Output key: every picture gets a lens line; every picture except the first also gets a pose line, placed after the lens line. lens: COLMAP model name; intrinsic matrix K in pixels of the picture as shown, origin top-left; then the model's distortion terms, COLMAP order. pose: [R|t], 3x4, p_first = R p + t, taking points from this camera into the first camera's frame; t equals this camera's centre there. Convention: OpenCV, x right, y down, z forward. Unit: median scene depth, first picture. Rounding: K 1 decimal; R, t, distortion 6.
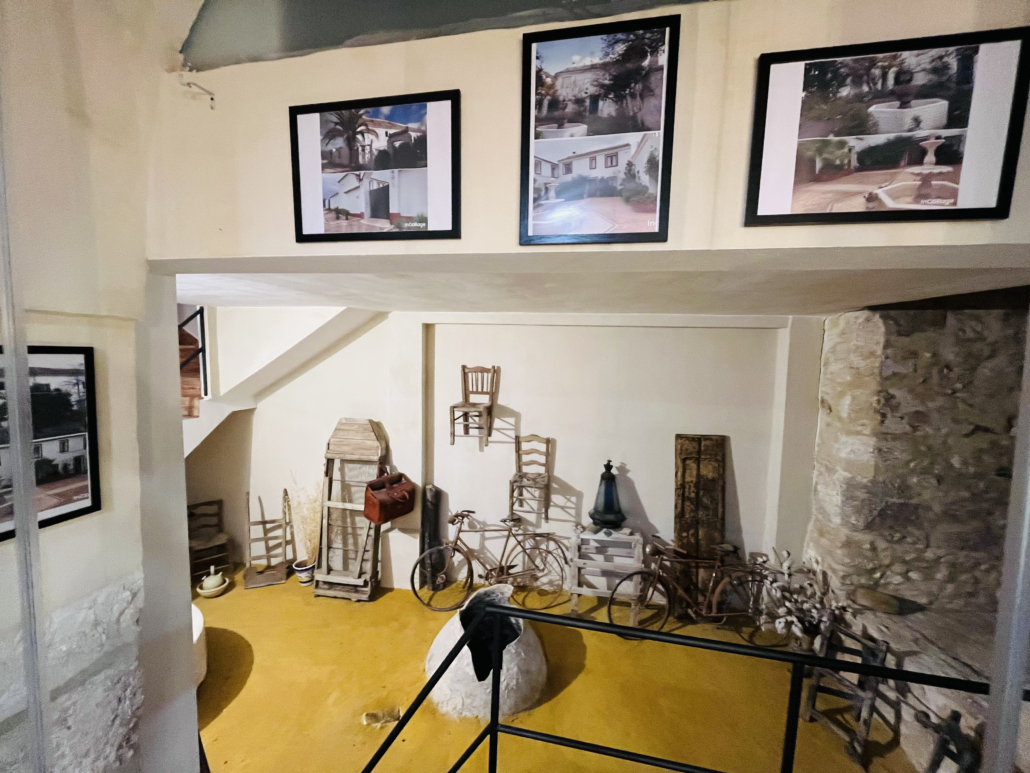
lens RADIAL K [[417.5, 0, 515.0], [0, 417.5, 386.5], [0, 0, 1]] dist [-0.007884, 0.000214]
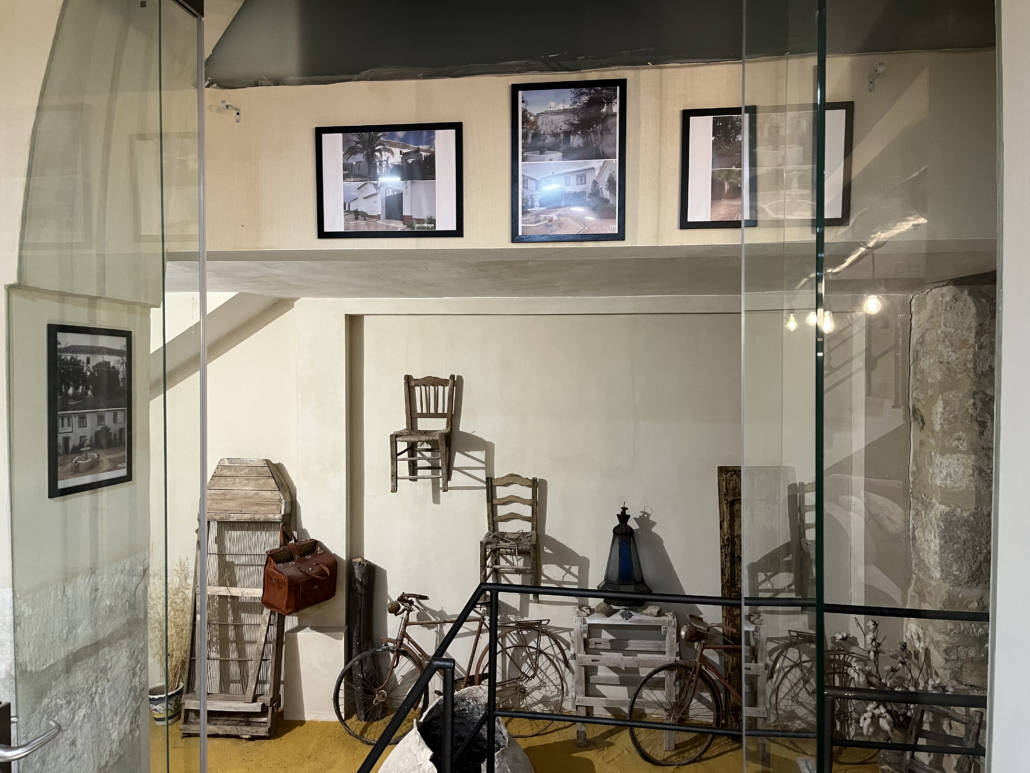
lens RADIAL K [[770.0, 0, 515.0], [0, 770.0, 386.5], [0, 0, 1]] dist [0.077446, -0.158101]
pose [[0.997821, -0.023146, 0.061779, -0.031727], [0.026833, 0.997866, -0.059524, 0.055157], [-0.060270, 0.061052, 0.996313, -0.306275]]
